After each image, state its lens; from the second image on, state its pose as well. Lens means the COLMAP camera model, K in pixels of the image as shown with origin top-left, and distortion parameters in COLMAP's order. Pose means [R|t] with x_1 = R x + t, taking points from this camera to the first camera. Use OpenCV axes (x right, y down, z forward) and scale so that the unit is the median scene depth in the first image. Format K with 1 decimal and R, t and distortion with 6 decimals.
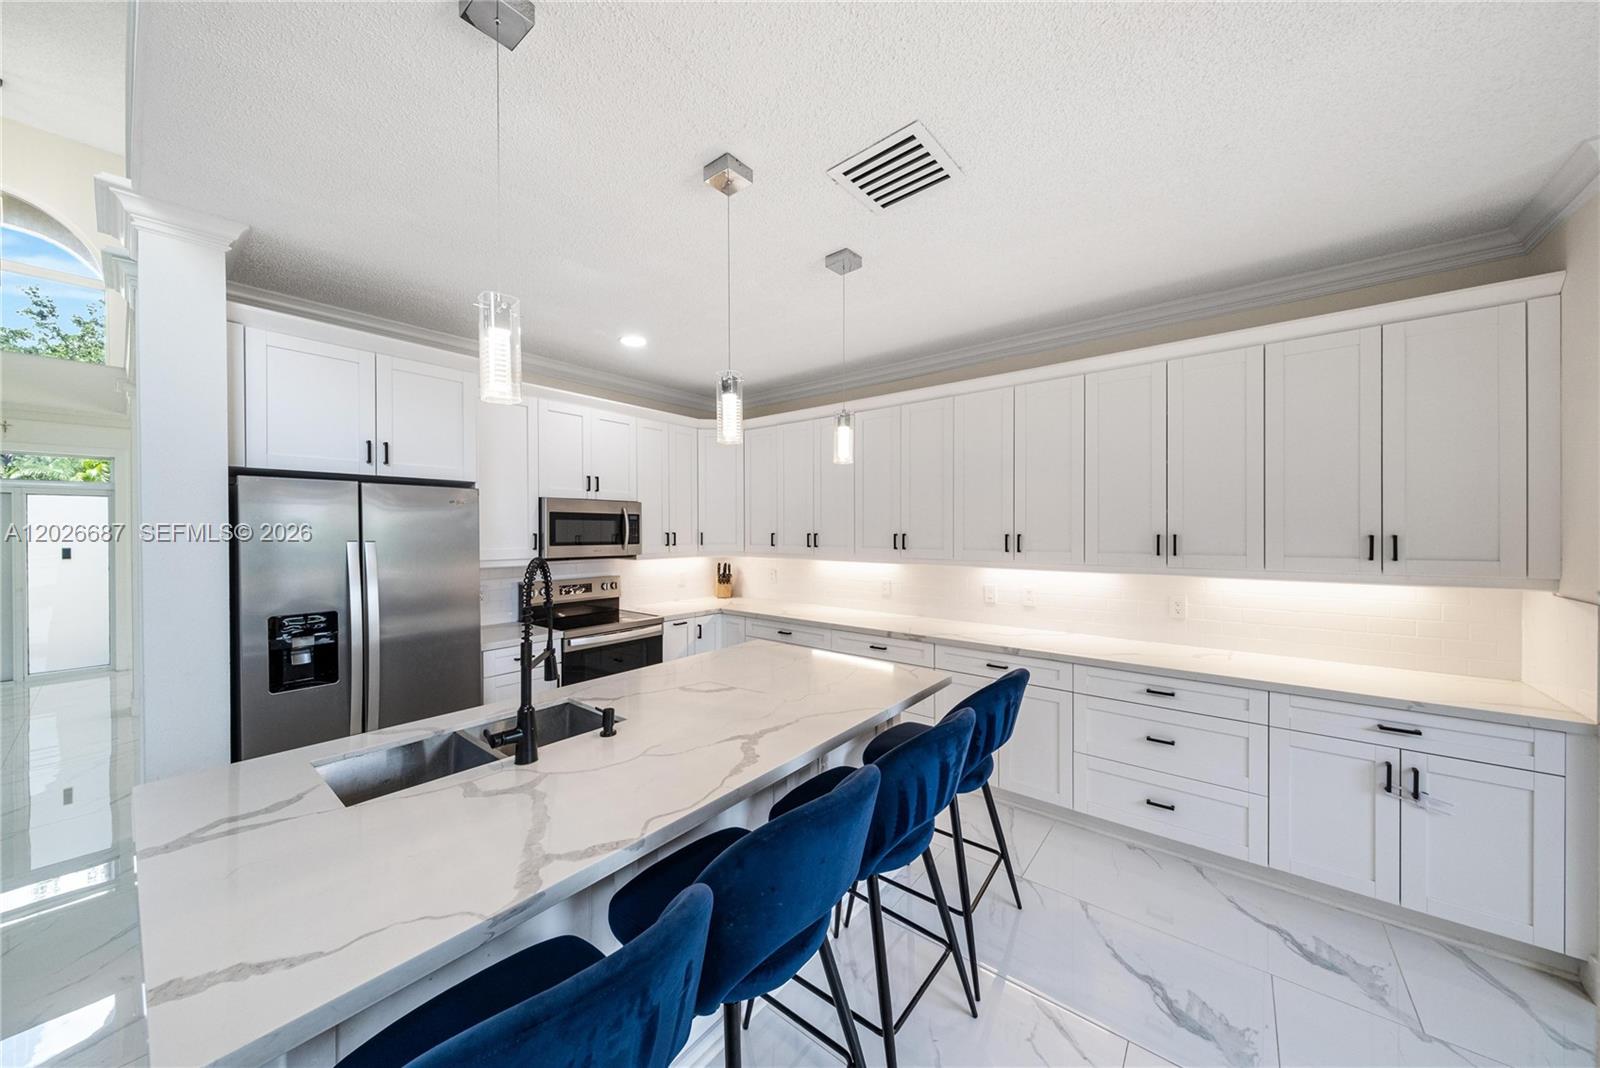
lens RADIAL K [[539.4, 0, 796.8], [0, 539.4, 531.2], [0, 0, 1]] dist [0.001231, 0.000148]
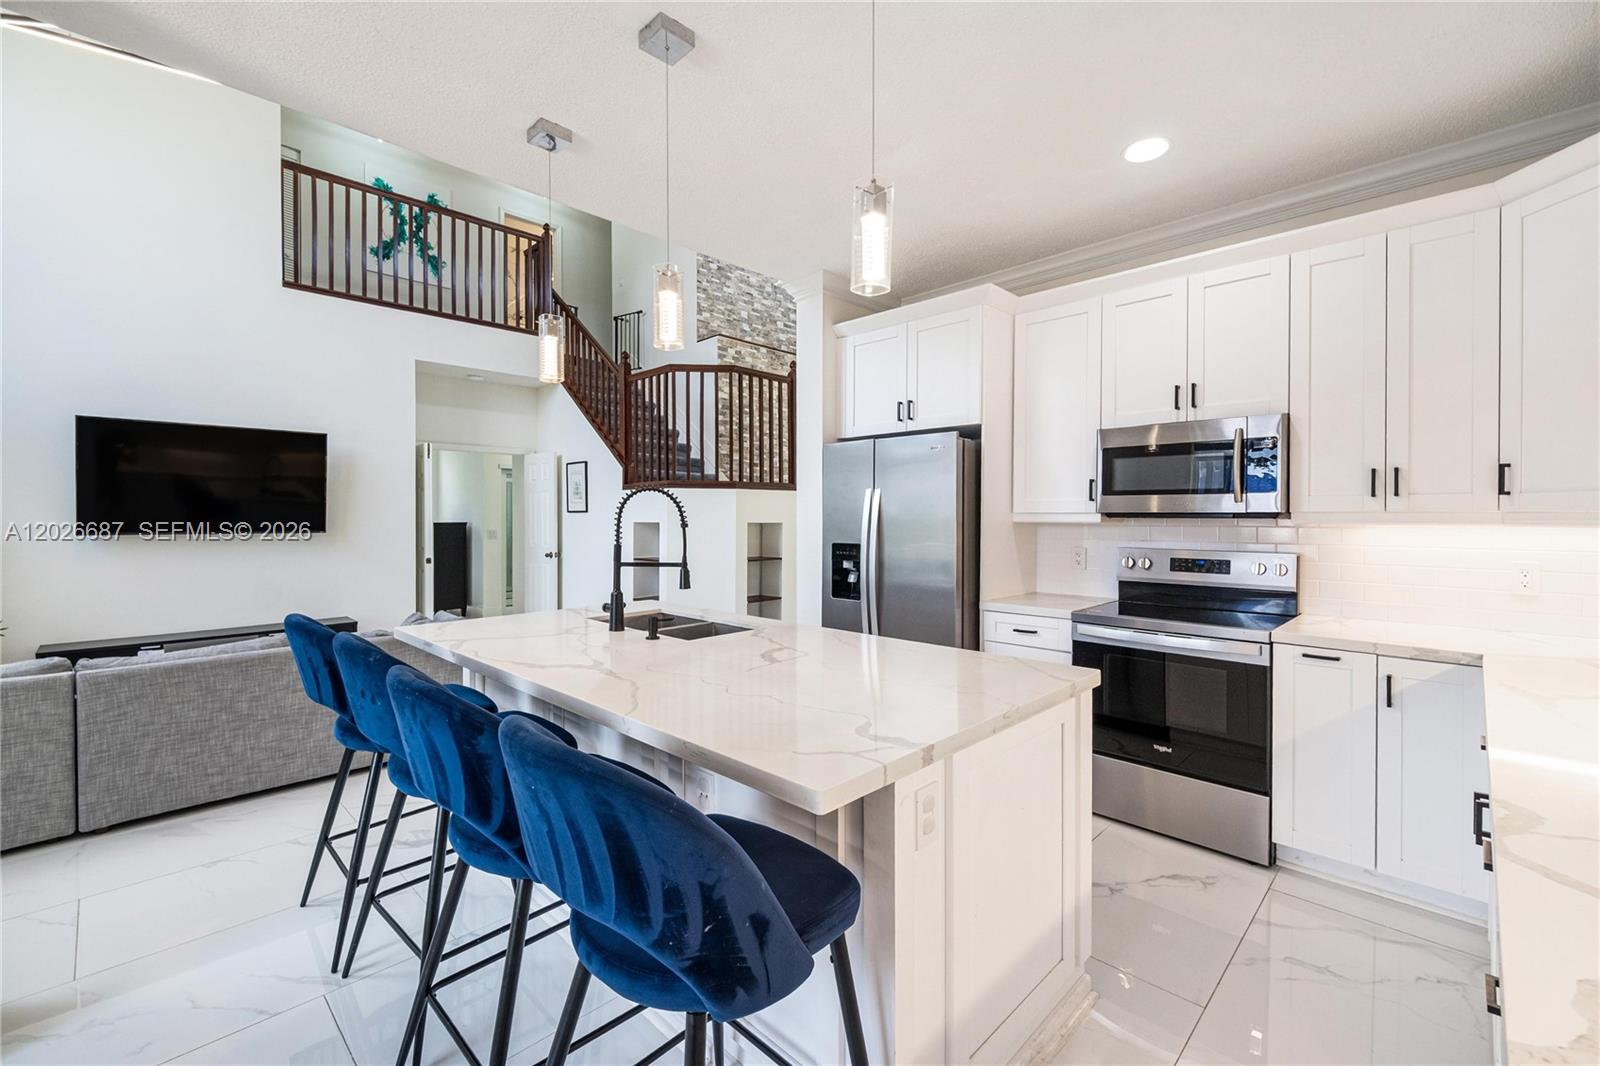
lens RADIAL K [[681.7, 0, 804.9], [0, 681.7, 520.1], [0, 0, 1]] dist [0.024734, -0.000085]
pose [[-0.095037, 0.006076, -0.995455, 0.506712], [-0.003538, 0.999973, 0.006442, 0.056975], [0.995467, 0.004134, -0.095013, 0.711462]]
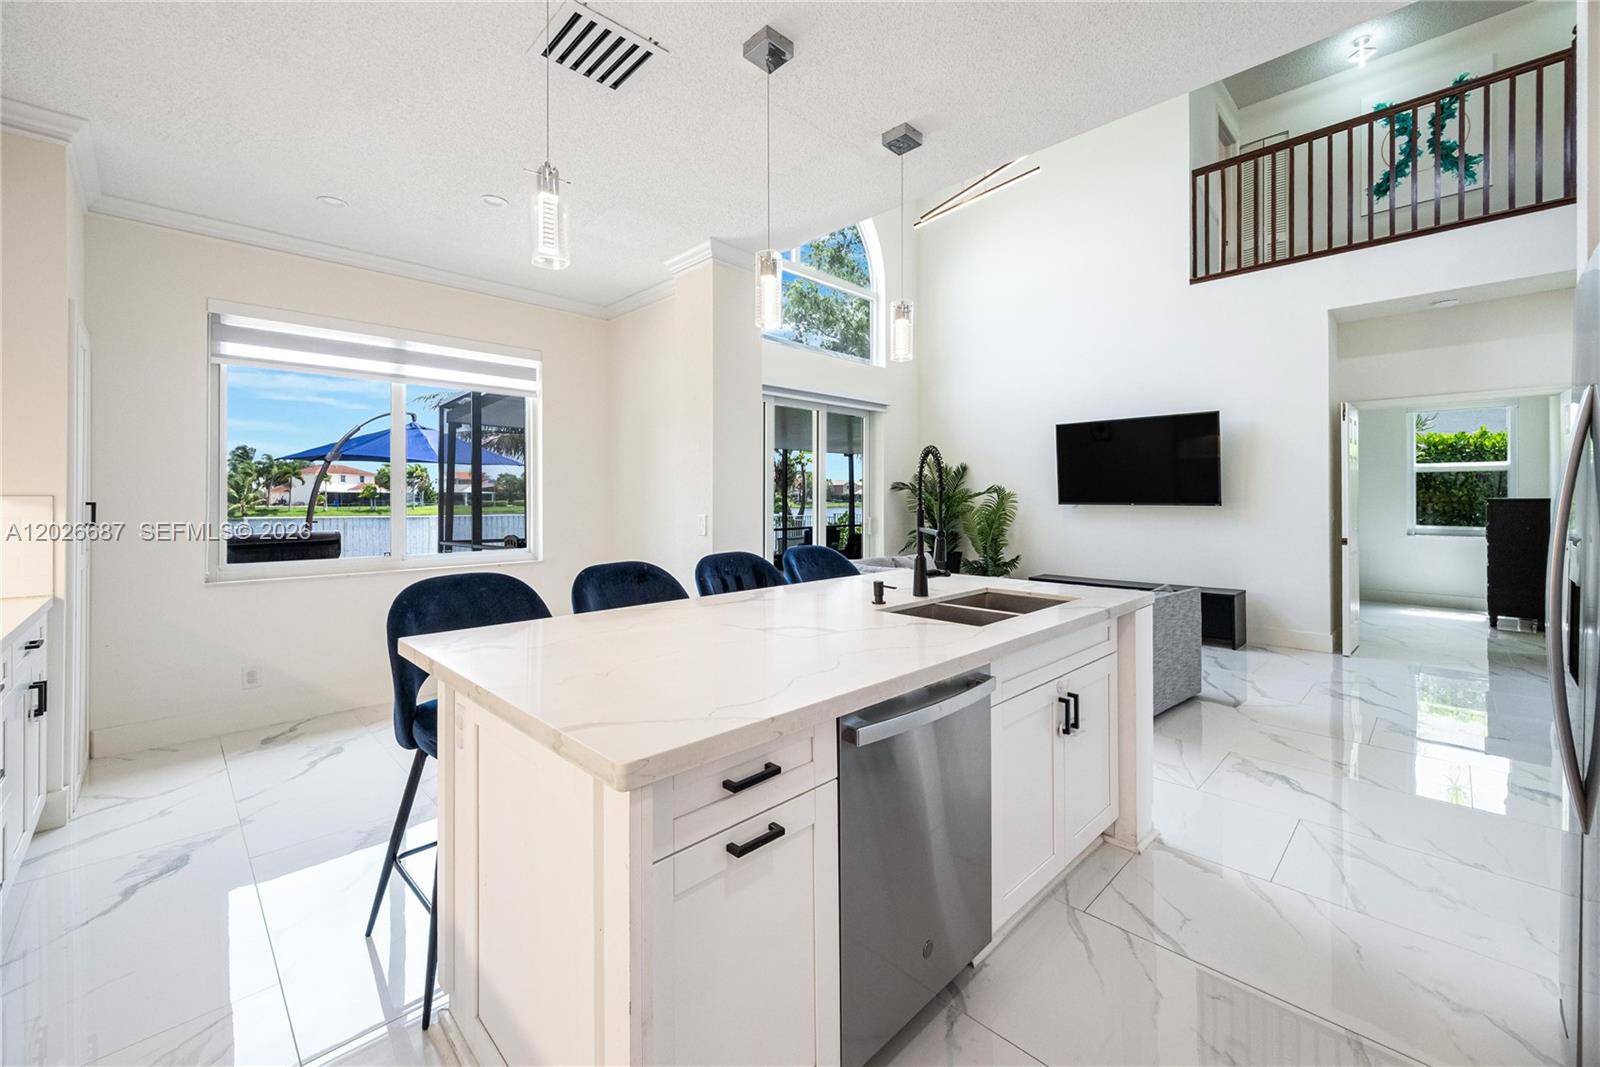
lens RADIAL K [[643.0, 0, 793.1], [0, 643.0, 507.4], [0, 0, 1]] dist [0.001334, -0.000235]
pose [[-0.993258, 0.002447, 0.115898, -0.162748], [0.004434, 0.999848, 0.016891, 0.074312], [-0.115839, 0.017291, -0.993117, 1.154145]]
